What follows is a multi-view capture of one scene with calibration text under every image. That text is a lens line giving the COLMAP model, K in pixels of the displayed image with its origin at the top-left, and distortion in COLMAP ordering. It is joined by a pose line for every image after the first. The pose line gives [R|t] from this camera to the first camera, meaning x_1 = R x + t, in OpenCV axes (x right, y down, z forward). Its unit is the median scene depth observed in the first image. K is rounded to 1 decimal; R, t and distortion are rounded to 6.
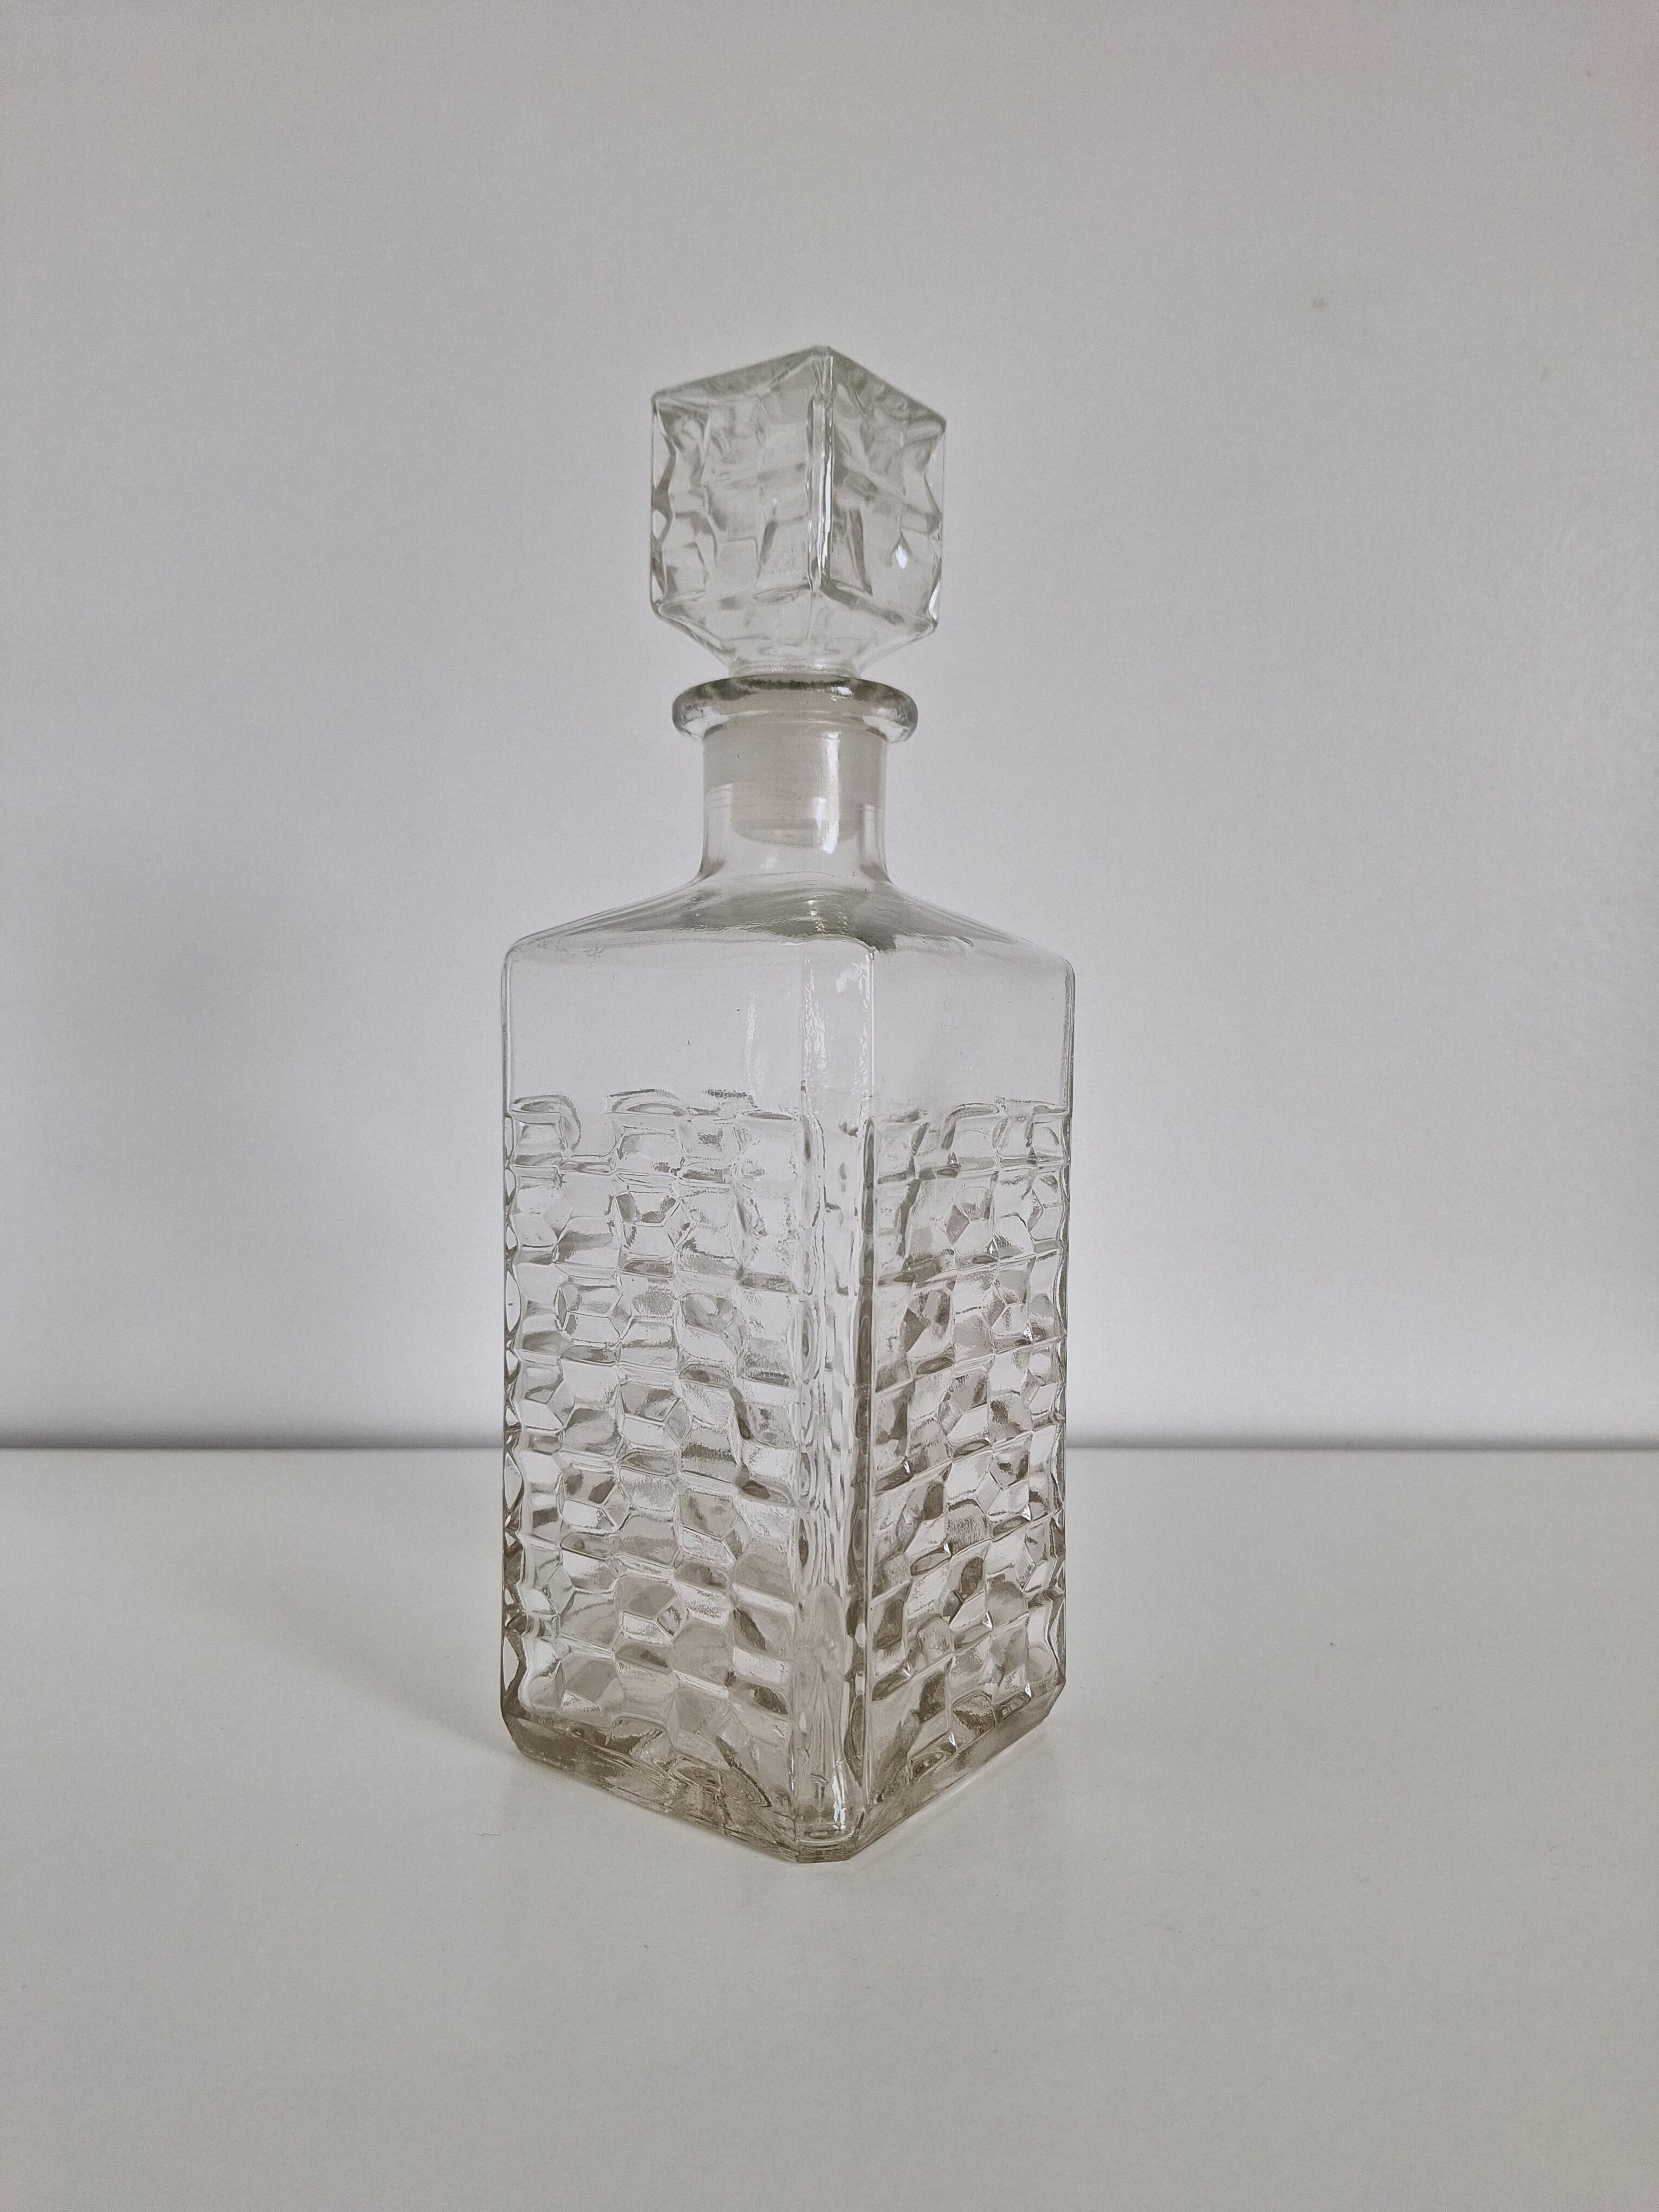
lens RADIAL K [[1492.4, 0, 796.5], [0, 1492.4, 1102.4], [0, 0, 1]] dist [0.134654, -0.141146]
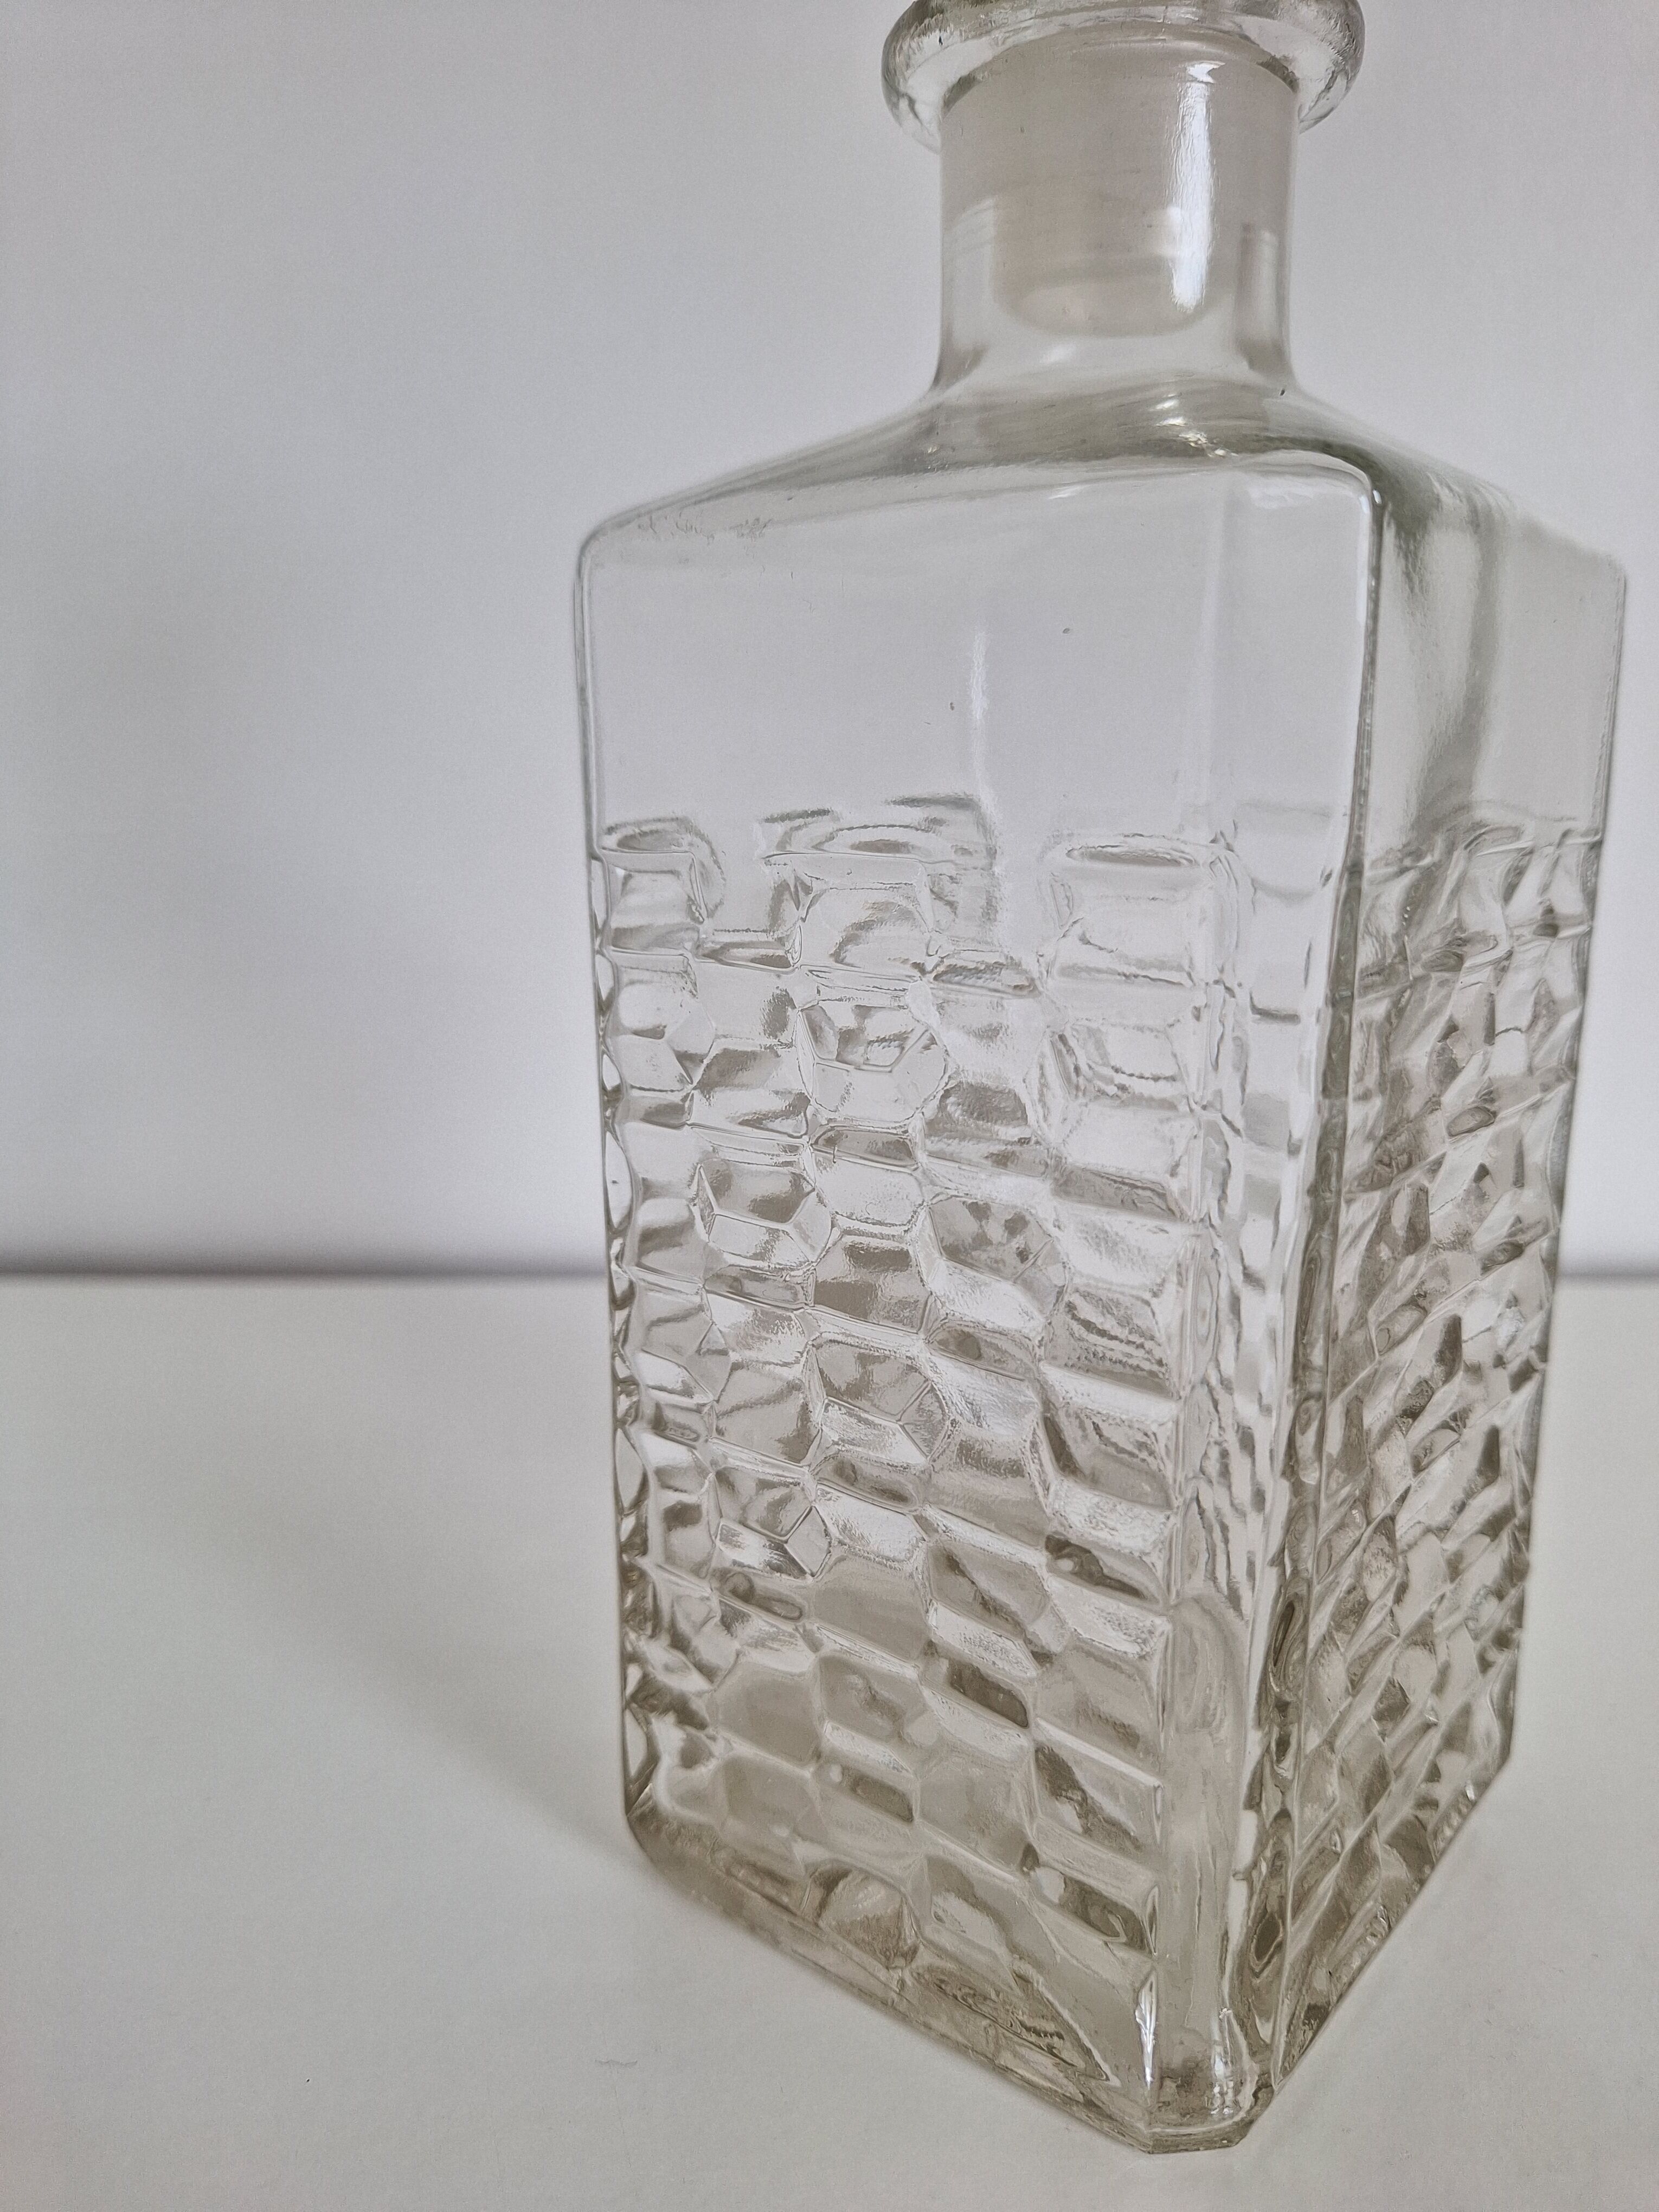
lens RADIAL K [[1492.4, 0, 796.5], [0, 1492.4, 1102.4], [0, 0, 1]] dist [0.134654, -0.141146]
pose [[0.998130, -0.002899, -0.061064, -0.083295], [0.014372, 0.982006, 0.188301, -0.005668], [0.059419, -0.188826, 0.980211, 0.435207]]
